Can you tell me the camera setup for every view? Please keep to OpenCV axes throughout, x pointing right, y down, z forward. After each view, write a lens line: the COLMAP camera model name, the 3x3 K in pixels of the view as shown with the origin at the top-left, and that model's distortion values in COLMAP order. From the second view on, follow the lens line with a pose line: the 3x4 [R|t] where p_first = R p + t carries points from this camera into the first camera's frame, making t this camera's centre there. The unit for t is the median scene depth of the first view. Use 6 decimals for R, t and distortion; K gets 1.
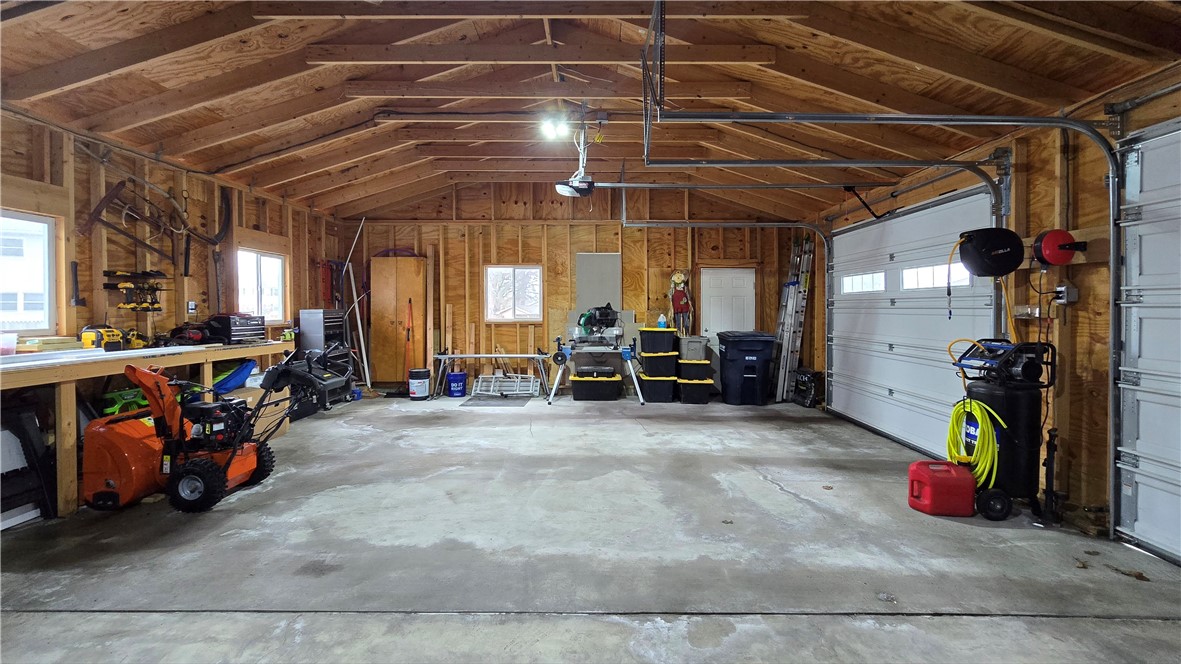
lens RADIAL K [[488.1, 0, 599.0], [0, 488.1, 262.6], [0, 0, 1]] dist [-0.000737, 0.000538]
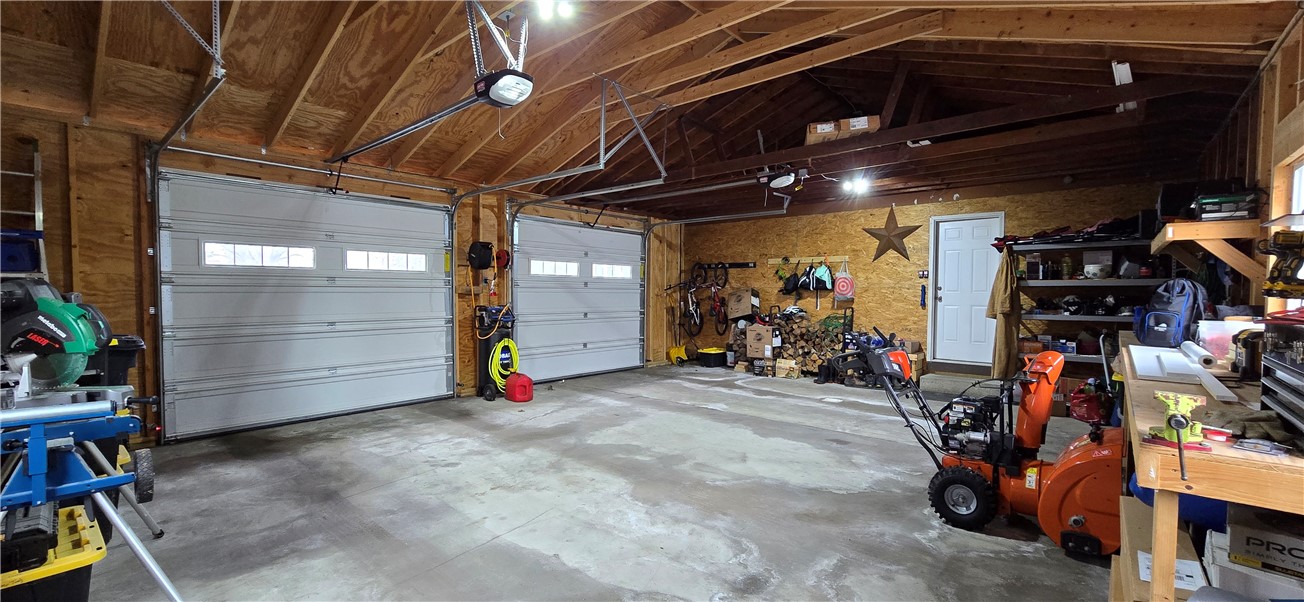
lens RADIAL K [[529.7, 0, 655.6], [0, 529.7, 308.1], [0, 0, 1]] dist [0.000166, 0.000035]
pose [[-0.751748, -0.027307, 0.658885, -0.742850], [-0.067534, 0.997077, -0.035729, 0.146331], [-0.655984, -0.071356, -0.751394, 1.629001]]
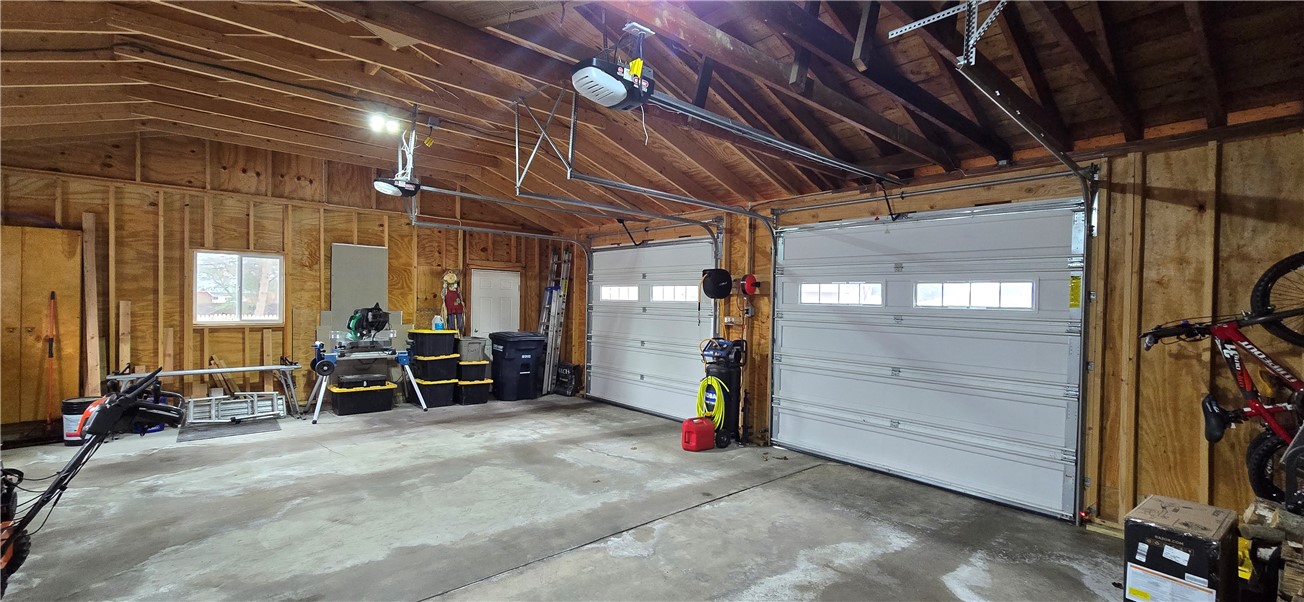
lens RADIAL K [[520.4, 0, 658.8], [0, 520.4, 209.1], [0, 0, 1]] dist [-0.002053, 0.000019]
pose [[0.742722, 0.131499, 0.656560, -0.461788], [-0.082532, 0.991028, -0.105124, -0.061000], [-0.664494, 0.023891, 0.746912, -0.157539]]
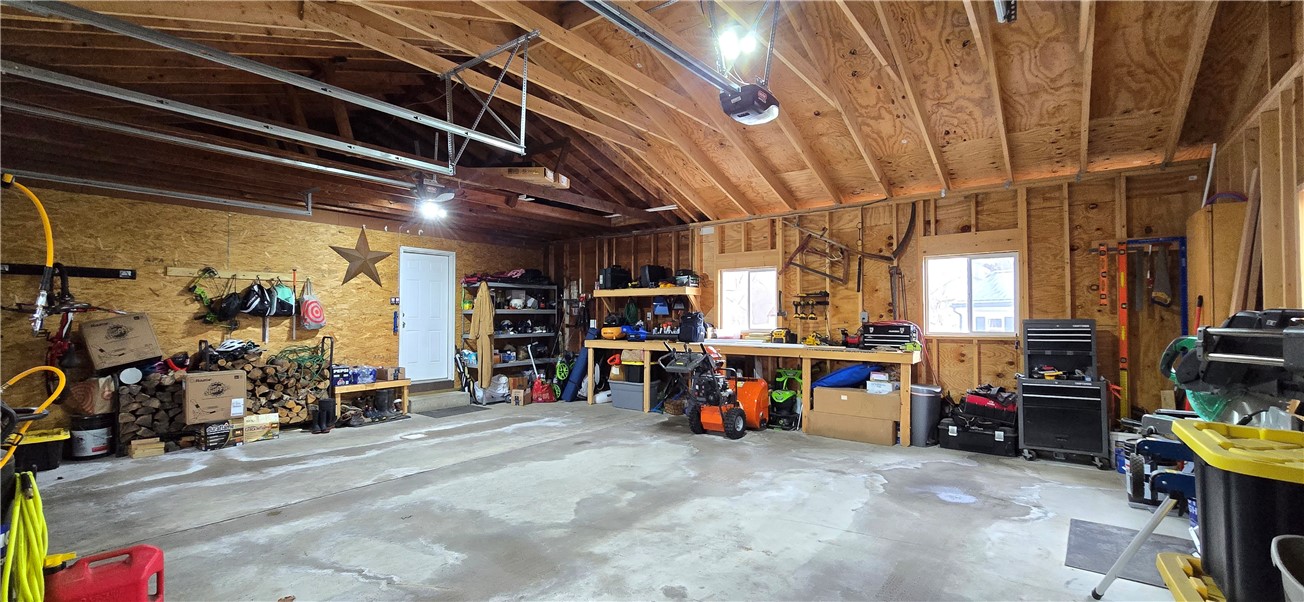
lens RADIAL K [[537.9, 0, 653.8], [0, 537.9, 308.6], [0, 0, 1]] dist [-0.003246, -0.000206]
pose [[-0.613699, -0.014814, -0.789401, 0.607600], [0.072677, 0.994519, -0.075164, 0.138121], [0.786188, -0.103500, -0.609259, 1.530049]]
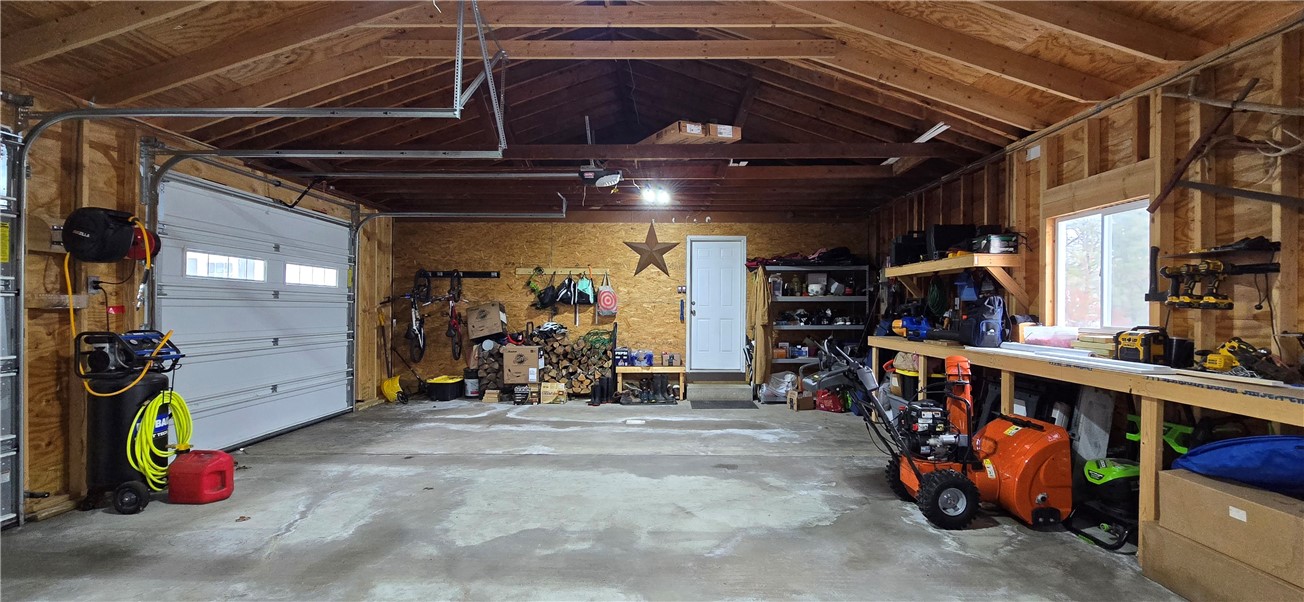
lens RADIAL K [[537.9, 0, 653.8], [0, 537.9, 308.6], [0, 0, 1]] dist [-0.003246, -0.000206]
pose [[-0.999796, -0.006436, 0.019142, -0.204980], [-0.008161, 0.995778, -0.091433, 0.150045], [-0.018473, -0.091570, -0.995627, 1.597059]]
